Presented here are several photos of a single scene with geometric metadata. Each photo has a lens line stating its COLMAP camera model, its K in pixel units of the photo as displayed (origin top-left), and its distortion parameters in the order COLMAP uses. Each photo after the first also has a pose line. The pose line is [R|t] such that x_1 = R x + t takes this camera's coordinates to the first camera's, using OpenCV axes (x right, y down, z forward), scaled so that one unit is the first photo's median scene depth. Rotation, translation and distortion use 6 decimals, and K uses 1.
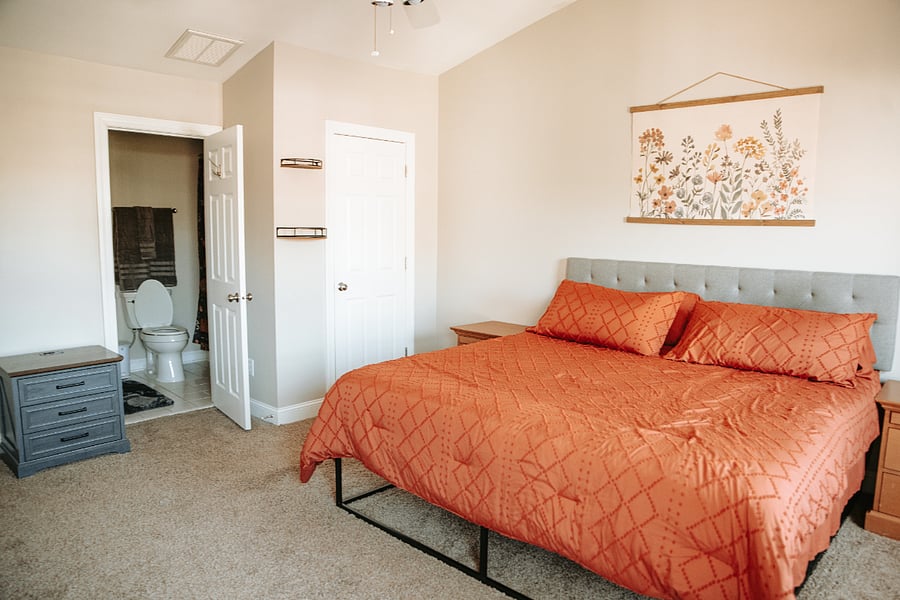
lens RADIAL K [[662.9, 0, 450.0], [0, 662.9, 300.0], [0, 0, 1]] dist [-0.117045, 0.089073]
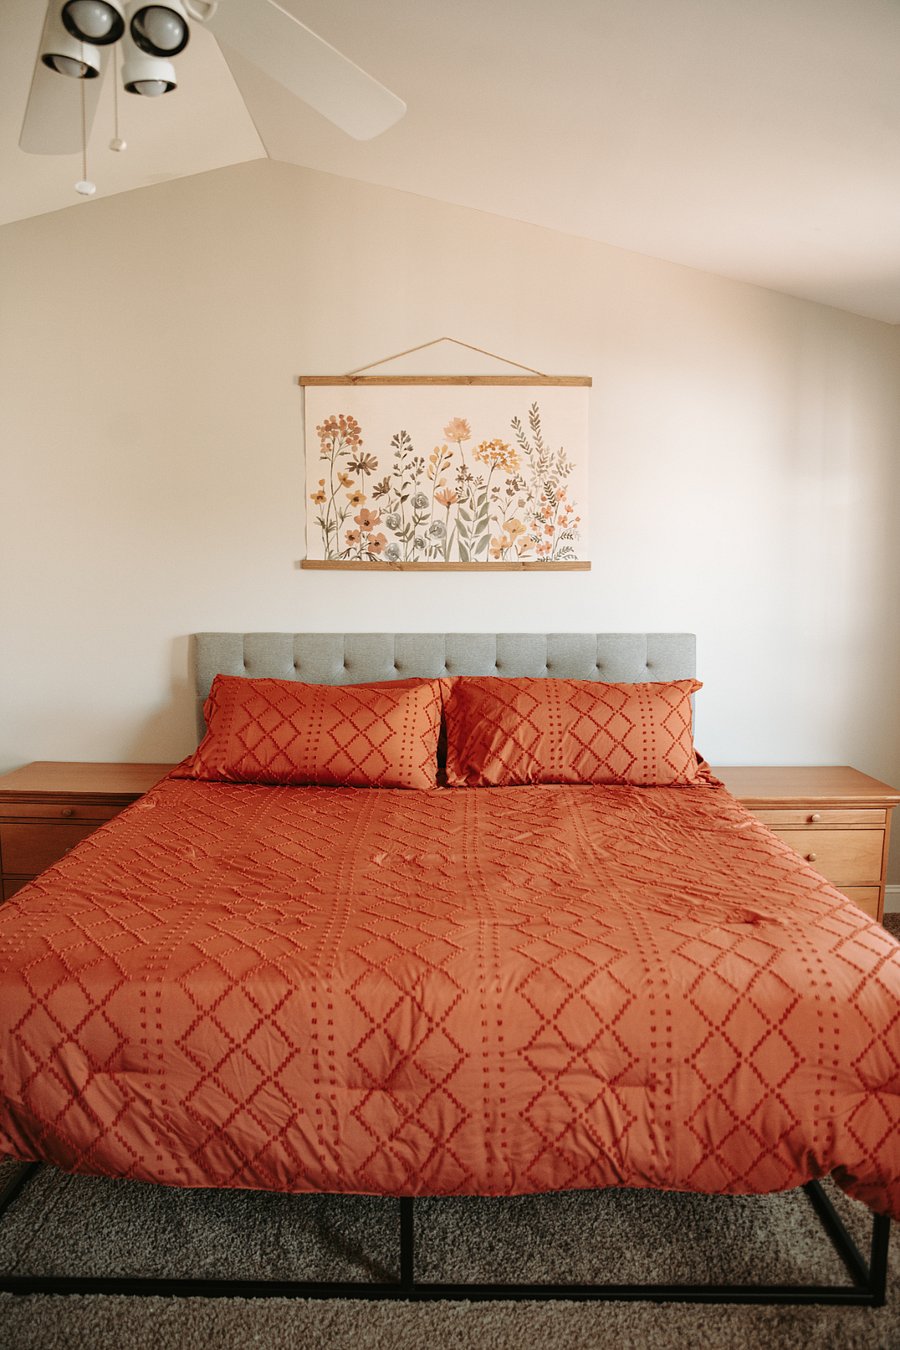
lens RADIAL K [[966.1, 0, 449.7], [0, 966.1, 656.8], [0, 0, 1]] dist [-0.156111, 0.122416]
pose [[0.713466, -0.081398, 0.695946, -0.289767], [0.086942, 0.995838, 0.027342, -0.060078], [-0.695275, 0.040999, 0.717573, 0.334573]]
